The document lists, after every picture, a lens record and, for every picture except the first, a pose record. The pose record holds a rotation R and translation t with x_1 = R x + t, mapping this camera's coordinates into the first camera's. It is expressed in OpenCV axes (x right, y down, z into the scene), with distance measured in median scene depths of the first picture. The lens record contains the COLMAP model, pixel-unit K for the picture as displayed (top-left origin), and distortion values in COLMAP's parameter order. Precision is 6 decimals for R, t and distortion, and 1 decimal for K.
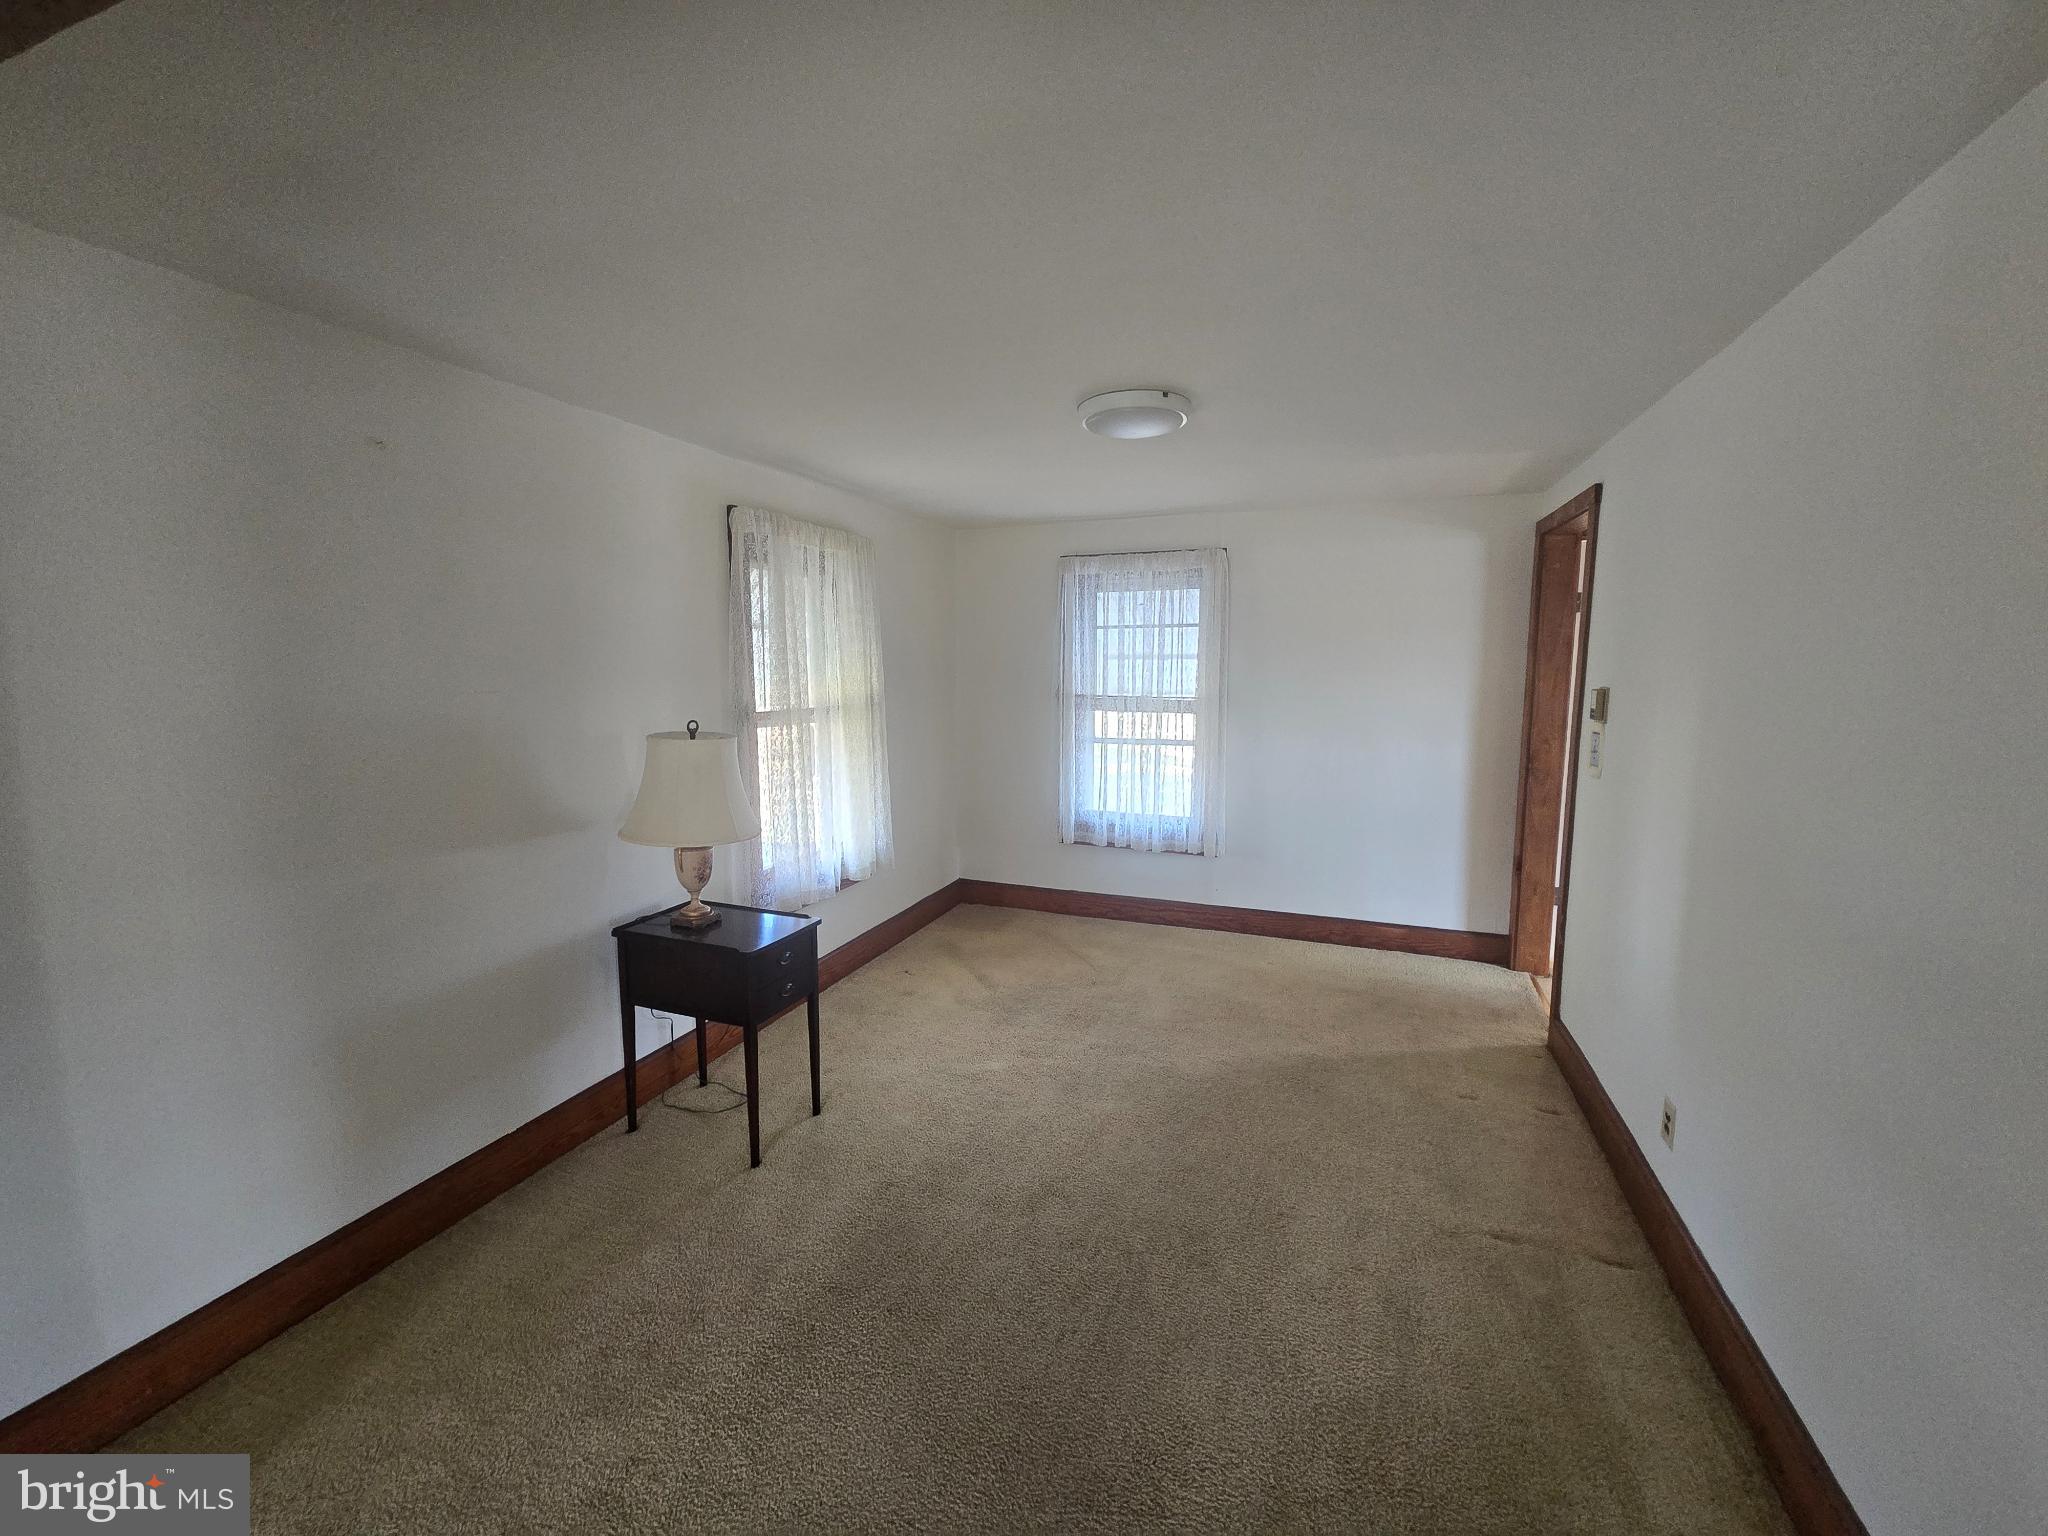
lens RADIAL K [[835.9, 0, 1029.8], [0, 835.9, 762.0], [0, 0, 1]] dist [0.000582, 0.000082]
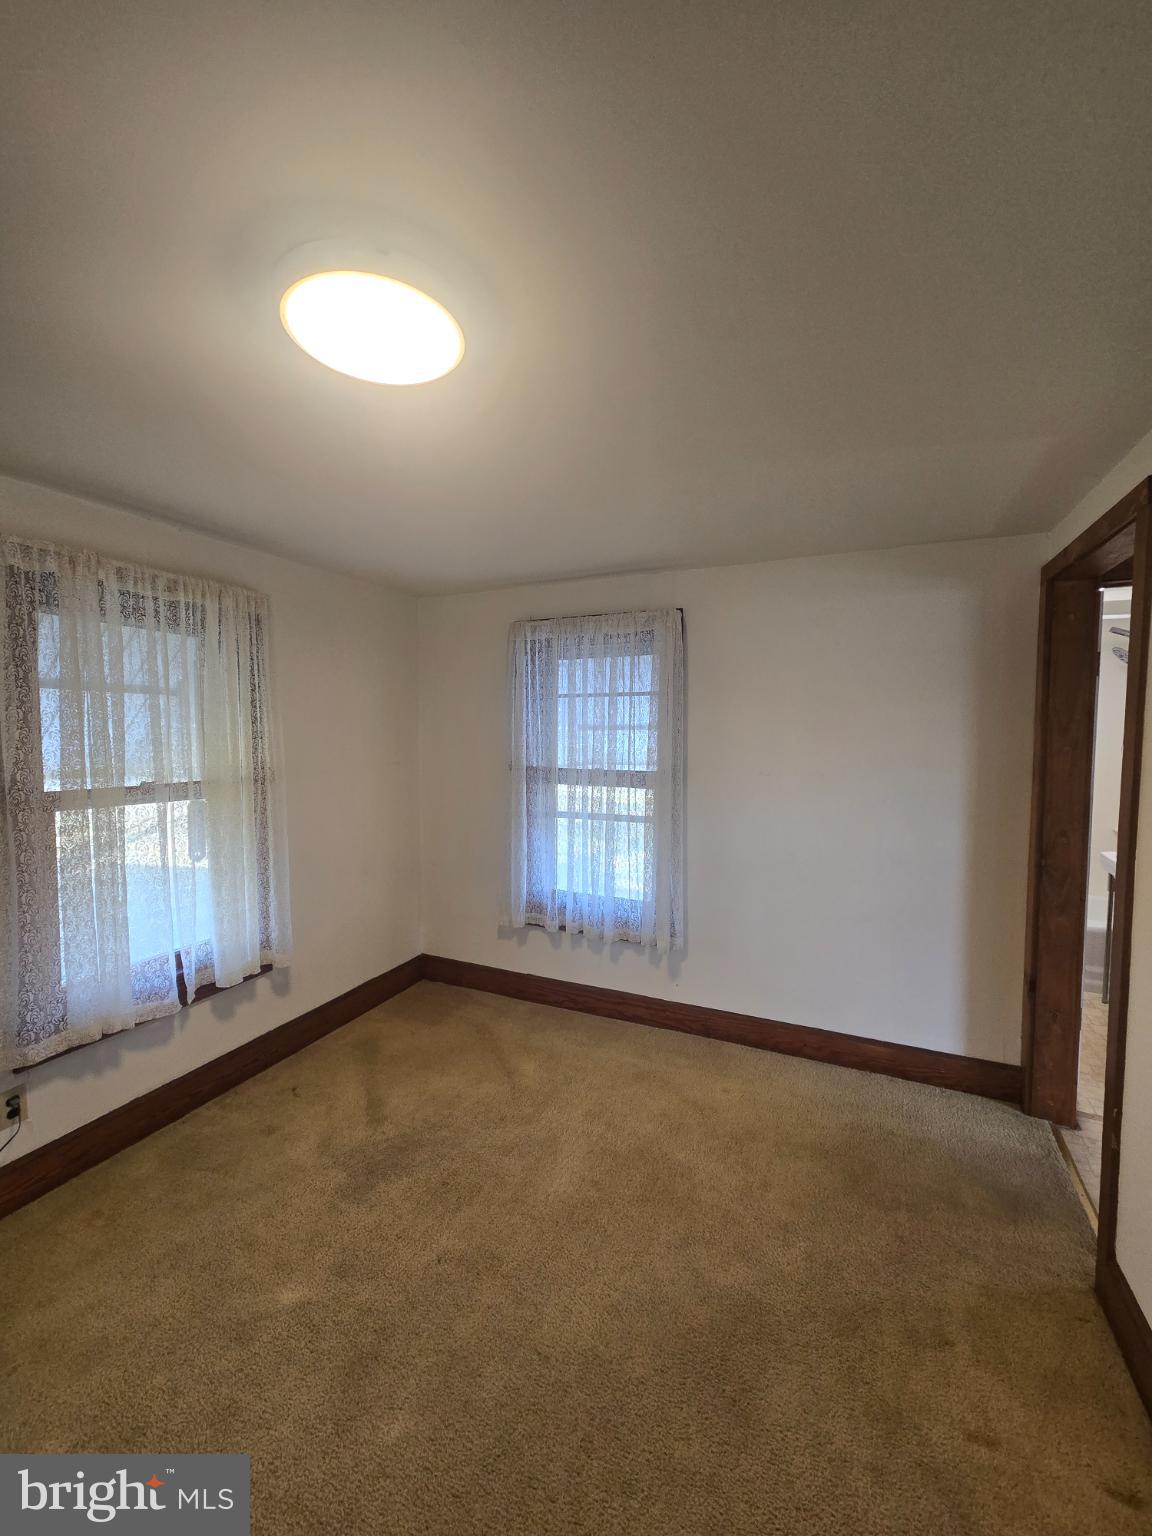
lens RADIAL K [[627.0, 0, 573.1], [0, 627.0, 760.4], [0, 0, 1]] dist [0.000582, 0.000082]
pose [[0.997440, 0.007338, -0.071125, 0.166632], [-0.012192, 0.997607, -0.068052, -0.043208], [0.070456, 0.068745, 0.995143, 0.318190]]
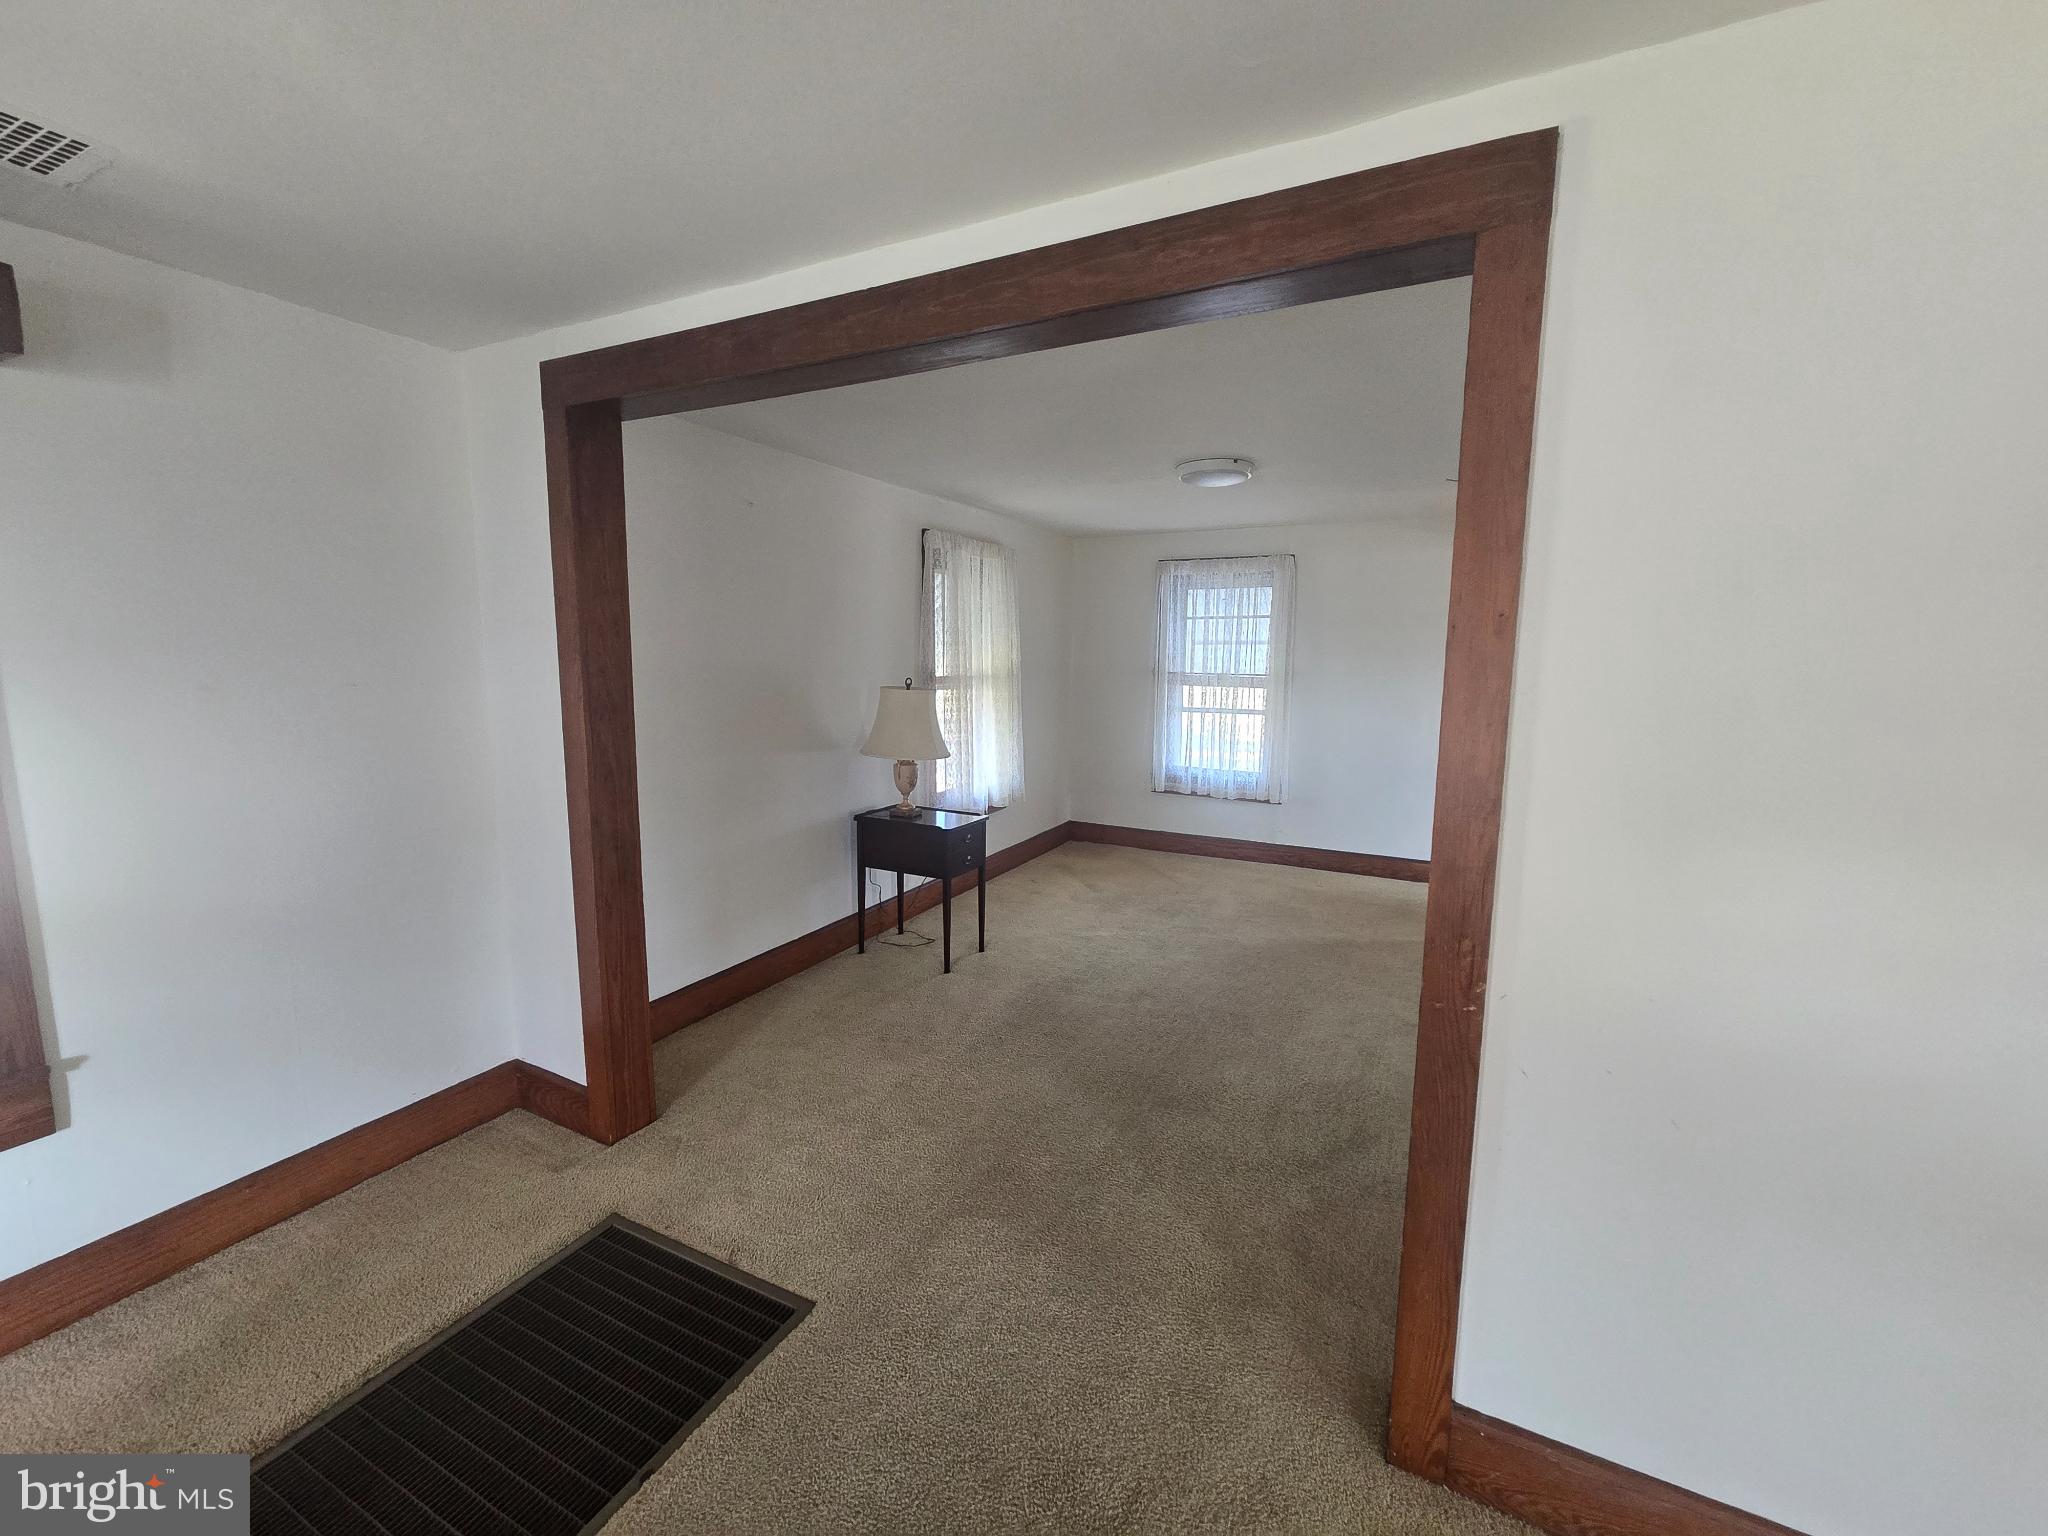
lens RADIAL K [[819.1, 0, 1033.4], [0, 819.1, 769.4], [0, 0, 1]] dist [0.010485, 0.000142]
pose [[0.994351, 0.023290, -0.103557, -0.015907], [-0.021355, 0.999577, 0.019759, 0.046646], [0.103973, -0.017436, 0.994427, -0.252574]]
